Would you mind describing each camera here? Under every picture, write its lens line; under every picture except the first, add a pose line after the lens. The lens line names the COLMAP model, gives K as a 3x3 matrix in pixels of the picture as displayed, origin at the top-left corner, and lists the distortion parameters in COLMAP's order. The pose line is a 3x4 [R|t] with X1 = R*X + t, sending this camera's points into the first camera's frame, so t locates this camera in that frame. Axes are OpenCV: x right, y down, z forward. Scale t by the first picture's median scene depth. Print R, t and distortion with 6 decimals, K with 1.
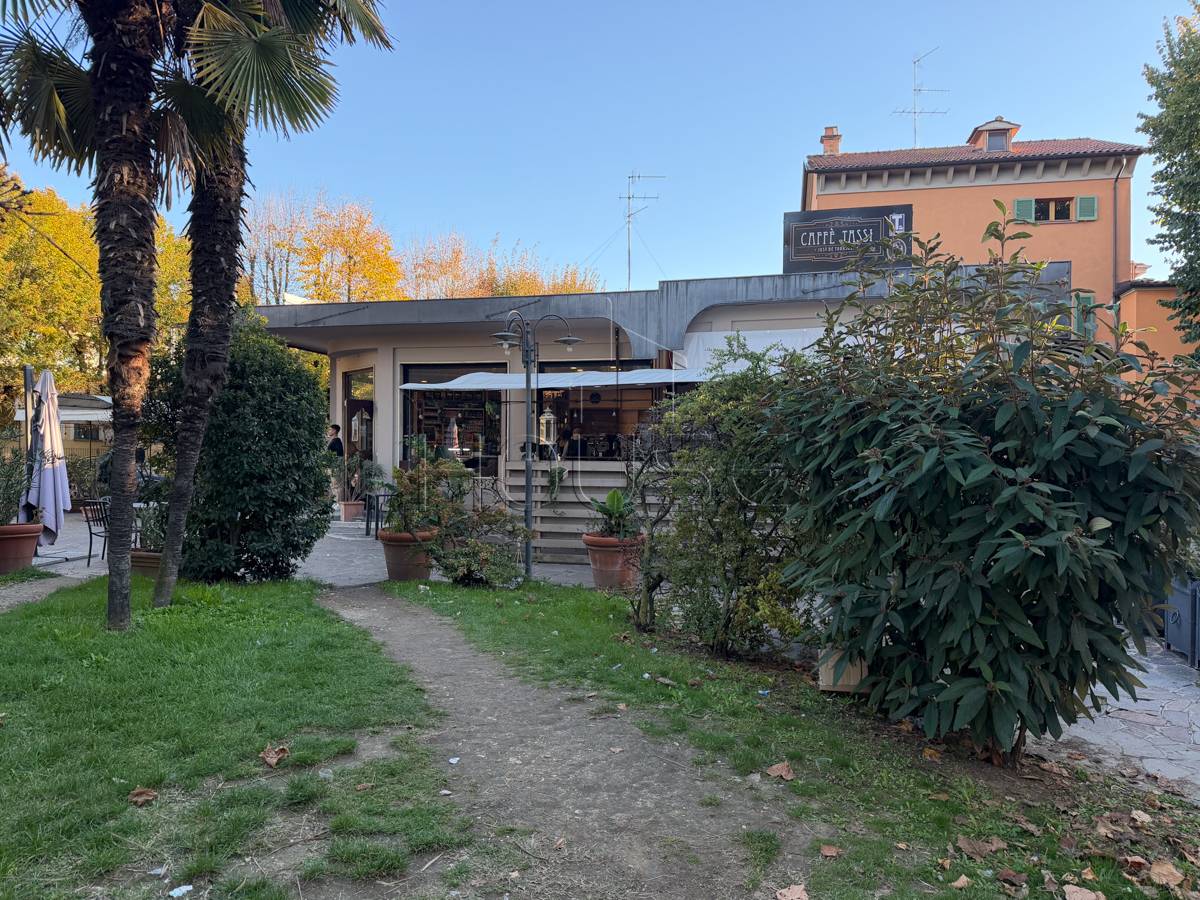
lens RADIAL K [[847.7, 0, 600.0], [0, 847.7, 450.0], [0, 0, 1]] dist [0.075218, -0.101114]
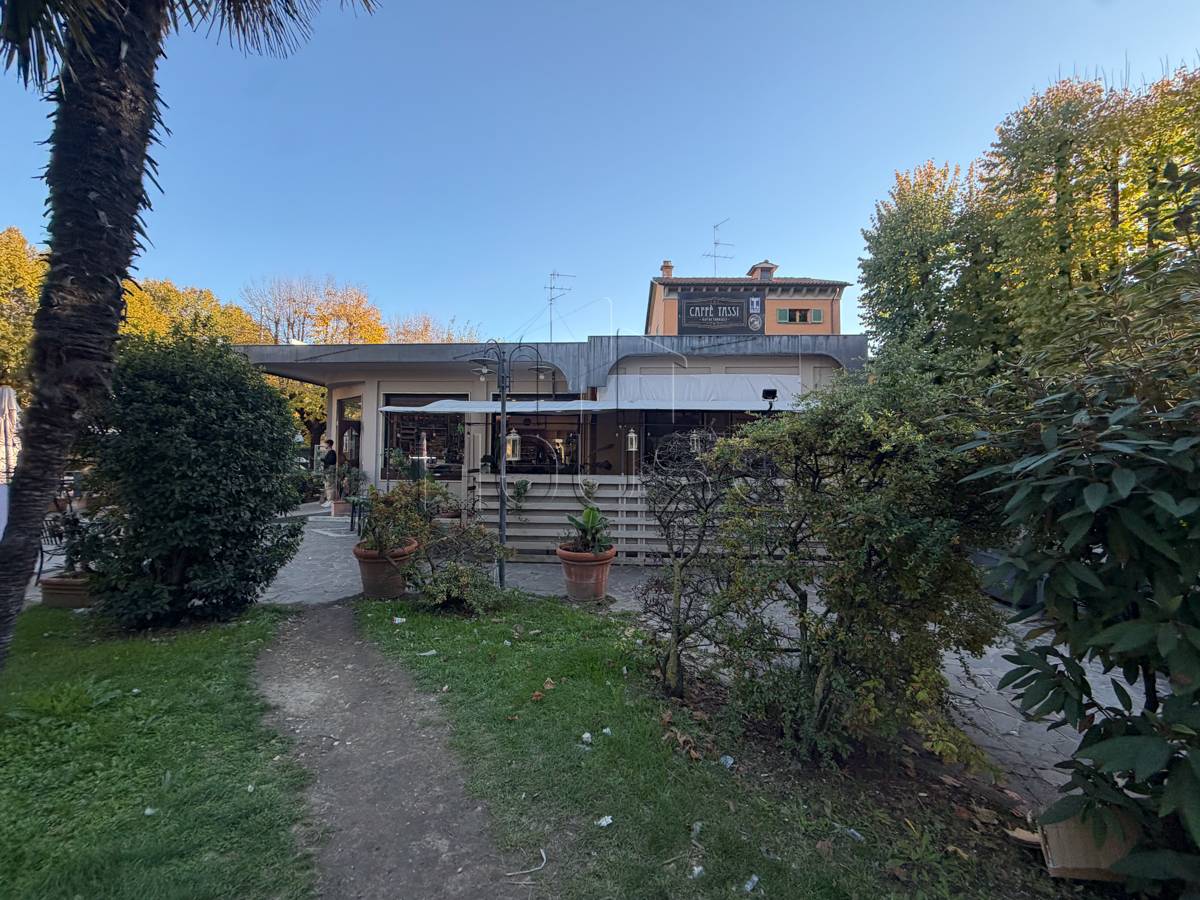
lens RADIAL K [[479.3, 0, 602.9], [0, 479.3, 436.7], [0, 0, 1]] dist [-0.000345, 0.000088]
pose [[0.981218, 0.009502, 0.192667, -0.097044], [-0.003159, 0.999444, -0.033199, -0.025266], [-0.192875, 0.031967, 0.980702, 0.463224]]
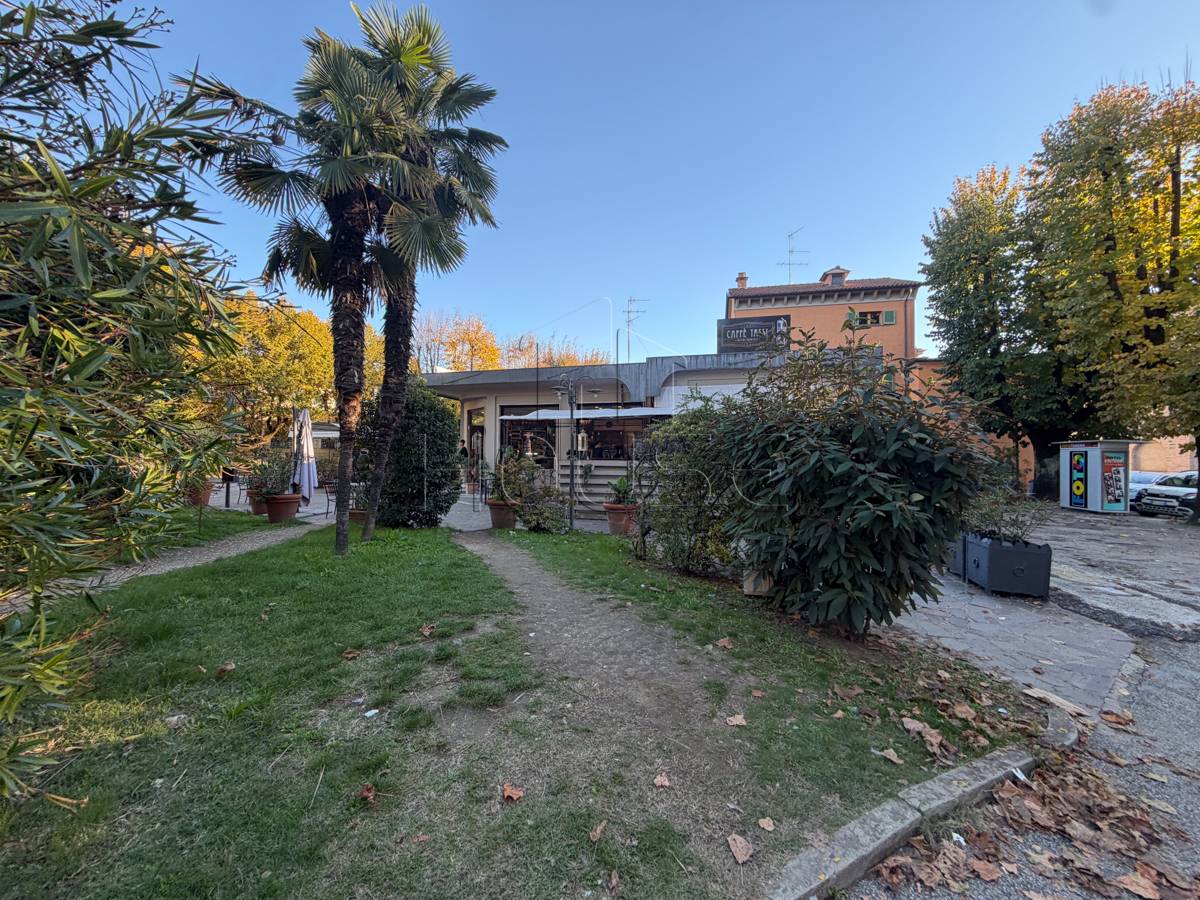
lens RADIAL K [[480.0, 0, 596.1], [0, 480.0, 445.5], [0, 0, 1]] dist [-0.002274, -0.000137]
pose [[0.999542, 0.001670, -0.030222, -0.006427], [-0.002240, 0.999820, -0.018862, 0.001820], [0.030185, 0.018921, 0.999365, 0.019585]]
